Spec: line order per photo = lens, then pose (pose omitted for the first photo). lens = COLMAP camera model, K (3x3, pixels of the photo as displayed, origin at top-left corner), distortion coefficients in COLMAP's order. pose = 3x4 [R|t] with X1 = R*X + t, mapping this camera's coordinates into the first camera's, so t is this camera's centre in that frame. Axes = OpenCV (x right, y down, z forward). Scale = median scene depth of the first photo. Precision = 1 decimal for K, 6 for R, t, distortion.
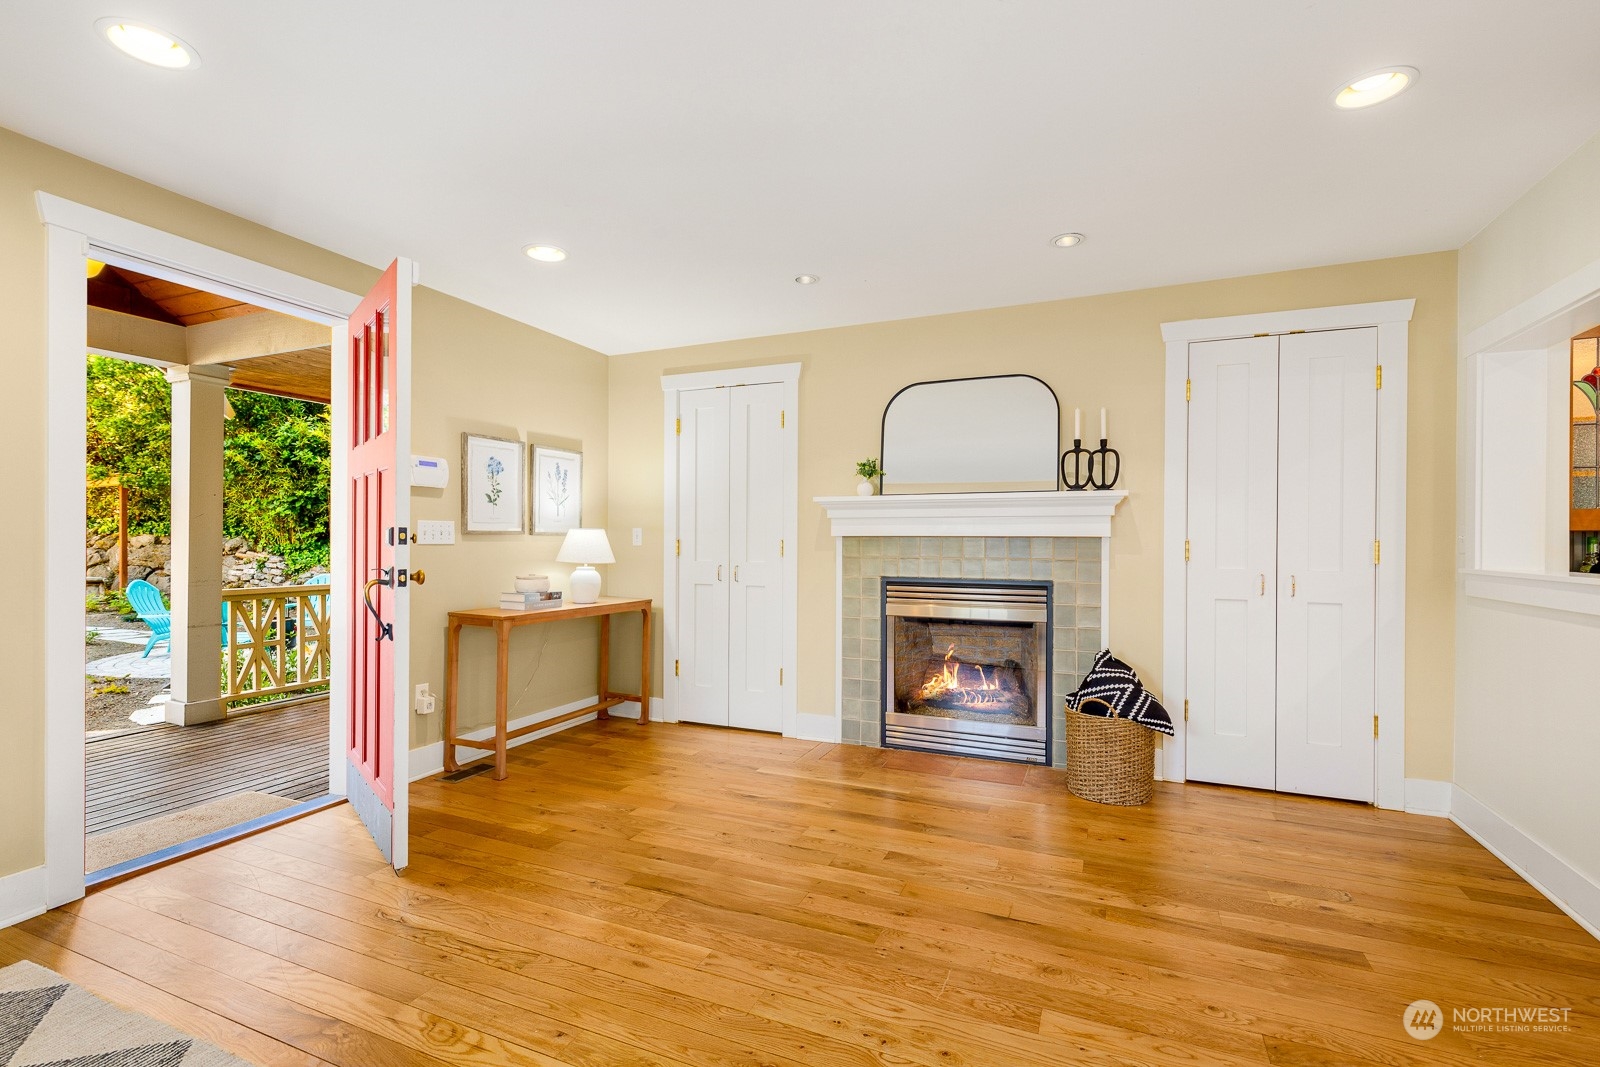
lens RADIAL K [[723.9, 0, 798.4], [0, 723.9, 530.4], [0, 0, 1]] dist [0.011168, -0.000680]
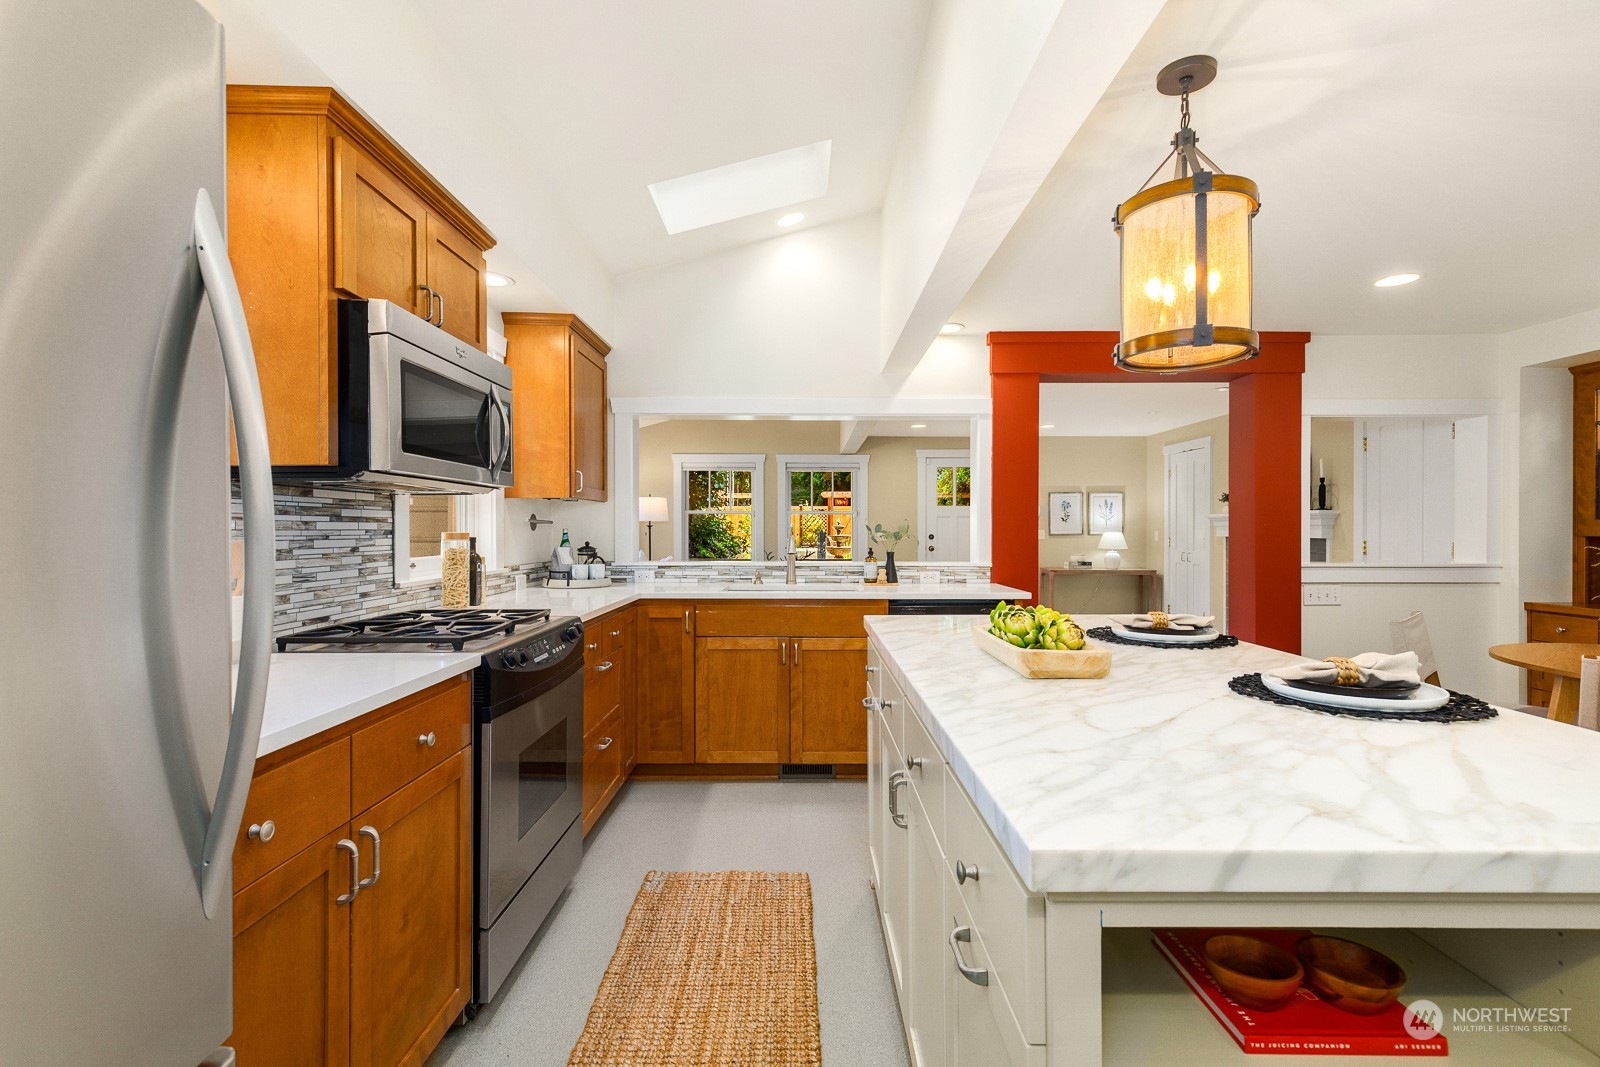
lens RADIAL K [[723.9, 0, 798.4], [0, 723.9, 530.4], [0, 0, 1]] dist [0.011168, -0.000680]
pose [[0.397402, -0.003273, -0.917639, 1.282636], [0.014529, 0.999891, 0.002725, -0.026830], [0.917530, -0.014416, 0.397406, -0.640189]]
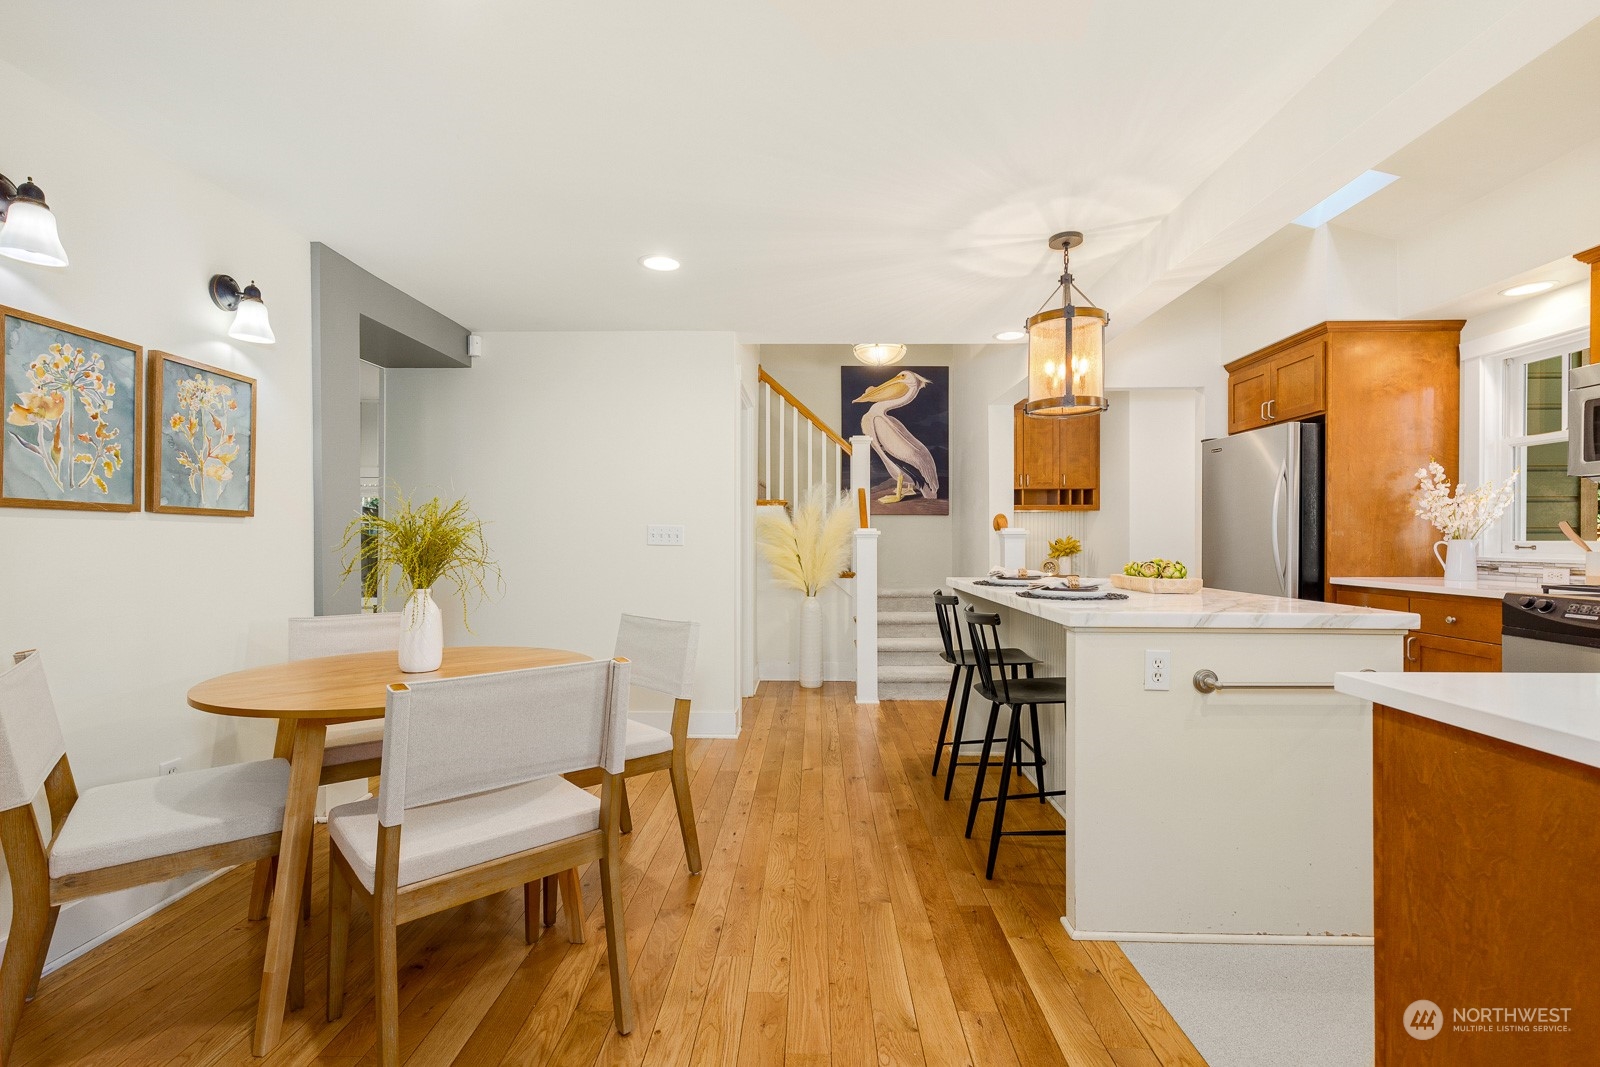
lens RADIAL K [[723.4, 0, 802.1], [0, 723.4, 541.6], [0, 0, 1]] dist [0.014141, -0.000230]
pose [[-0.391409, -0.007598, 0.920185, 0.378042], [-0.013610, 0.999904, 0.002467, 0.006442], [-0.920116, -0.011558, -0.391475, 0.305880]]
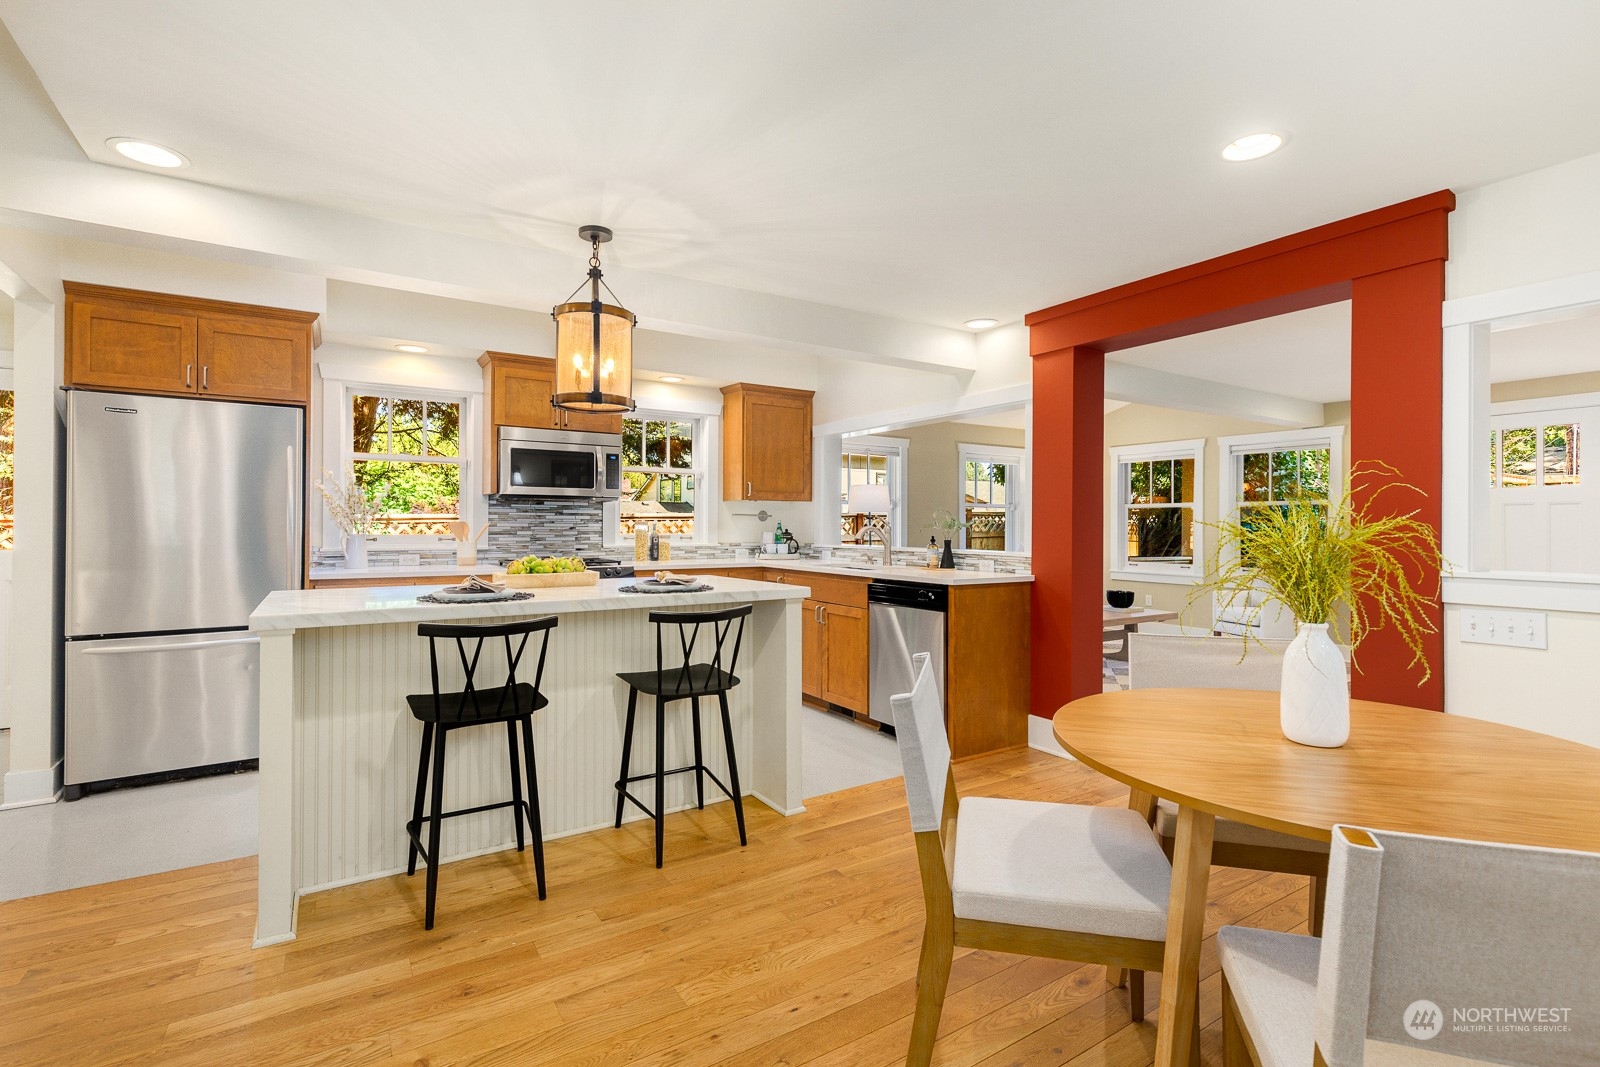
lens RADIAL K [[734.5, 0, 797.6], [0, 734.5, 524.6], [0, 0, 1]] dist [0.014449, -0.000227]
pose [[-0.557235, -0.008673, -0.830310, 1.464389], [0.005449, 0.999886, -0.014102, -0.000018], [0.830337, -0.012383, -0.557124, 0.347997]]
